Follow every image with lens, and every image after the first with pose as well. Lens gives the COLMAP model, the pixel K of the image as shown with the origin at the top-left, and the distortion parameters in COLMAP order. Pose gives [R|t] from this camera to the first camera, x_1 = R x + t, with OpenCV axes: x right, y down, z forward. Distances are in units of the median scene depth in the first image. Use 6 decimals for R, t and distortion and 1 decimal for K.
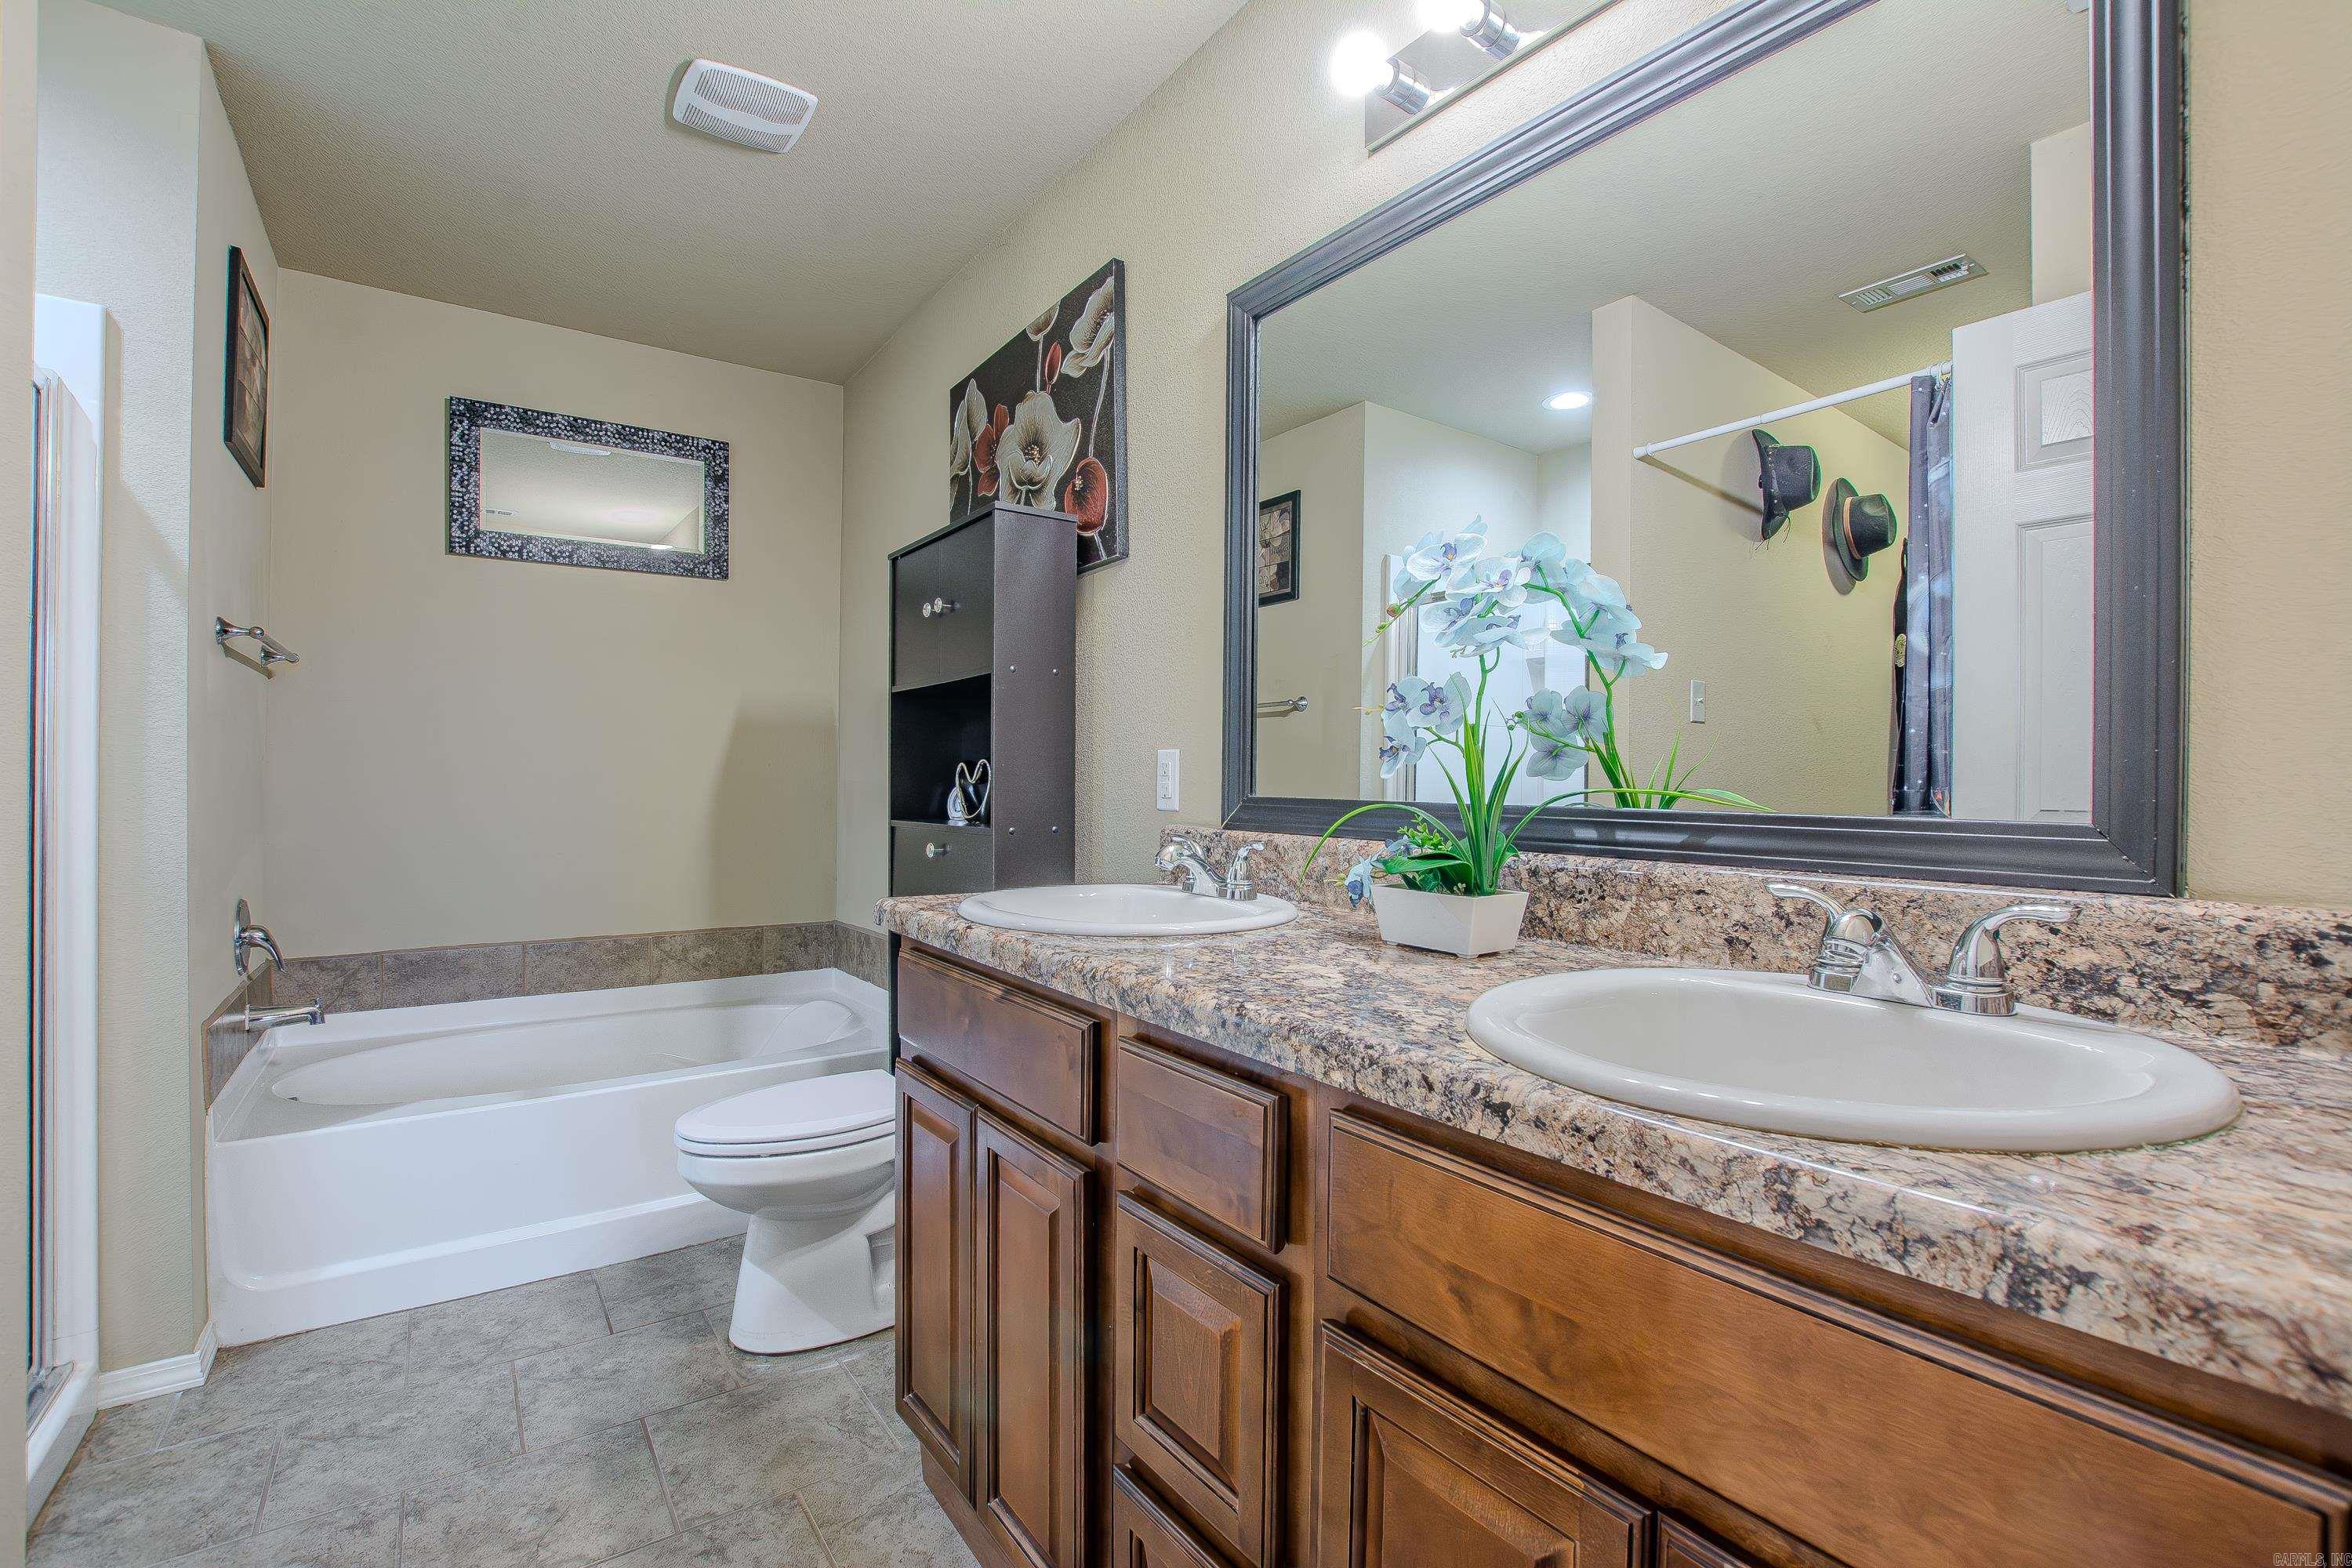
lens RADIAL K [[1014.4, 0, 1174.3], [0, 1014.4, 775.4], [0, 0, 1]] dist [0.006249, -0.003337]
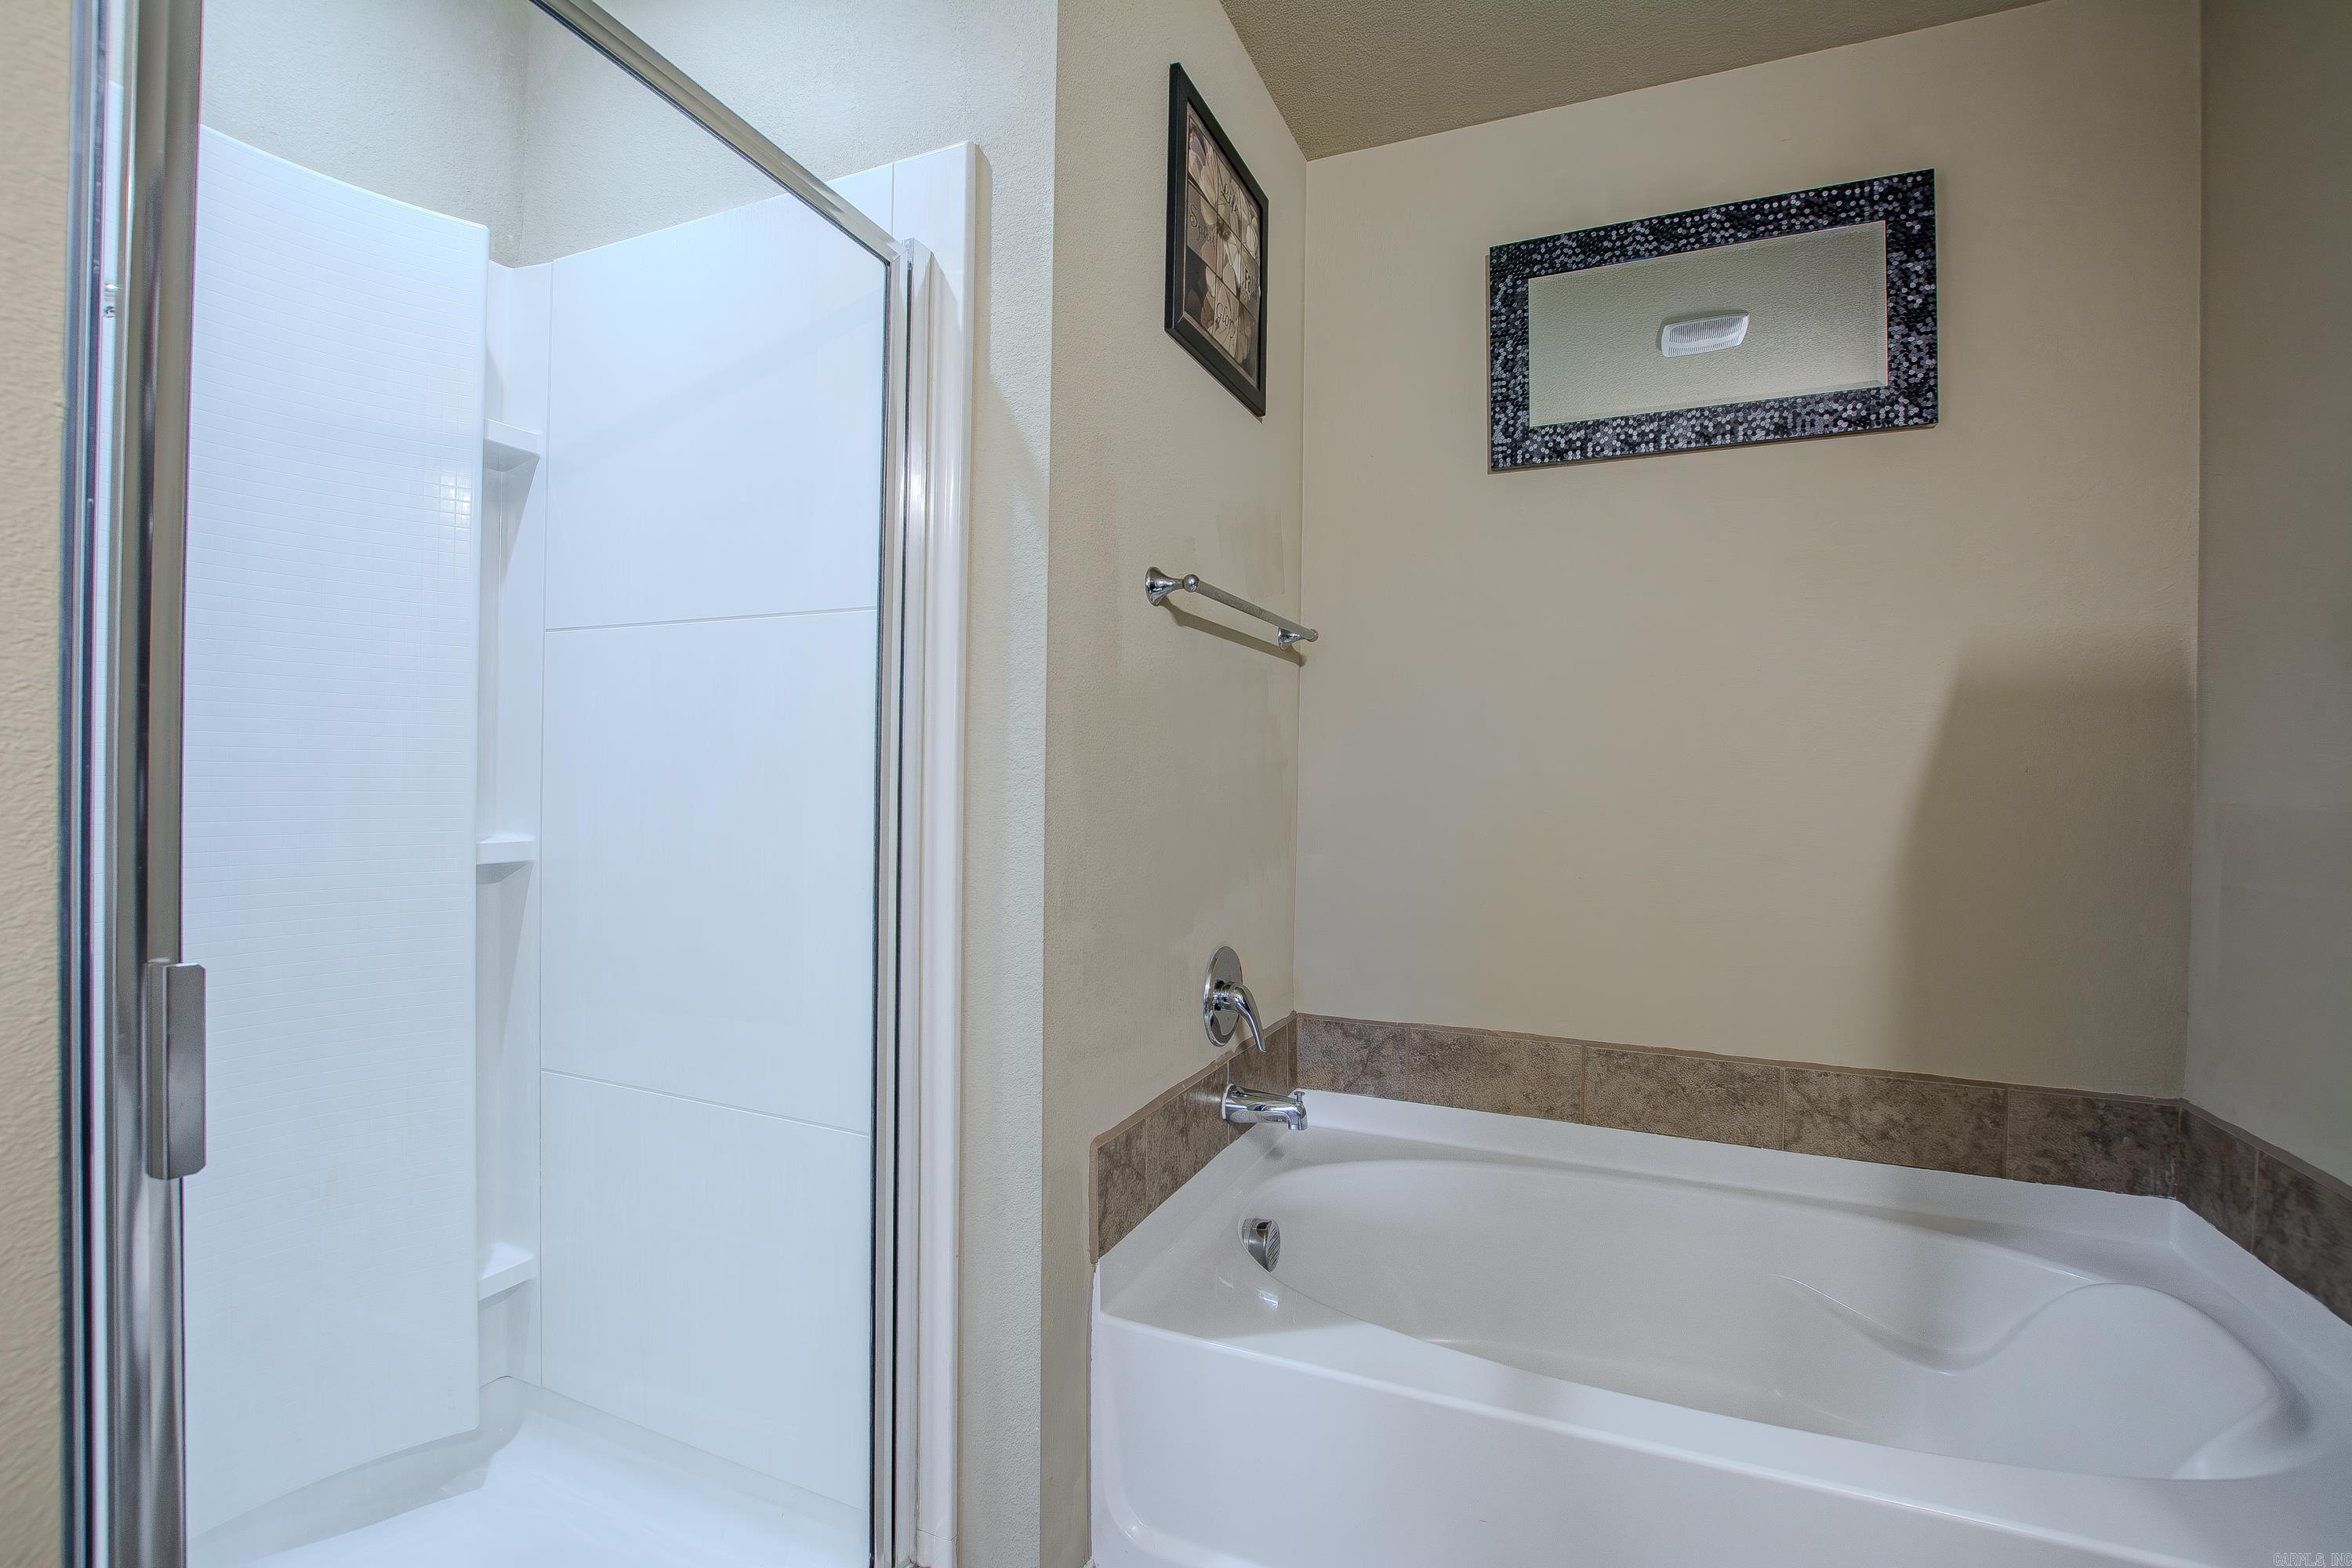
lens RADIAL K [[1022.7, 0, 1176.4], [0, 1022.7, 781.9], [0, 0, 1]] dist [-0.023230, -0.000570]
pose [[0.495031, 0.003487, -0.868868, -0.203777], [-0.007480, 0.999972, -0.000248, -0.001392], [0.868843, 0.006622, 0.495043, 0.452044]]
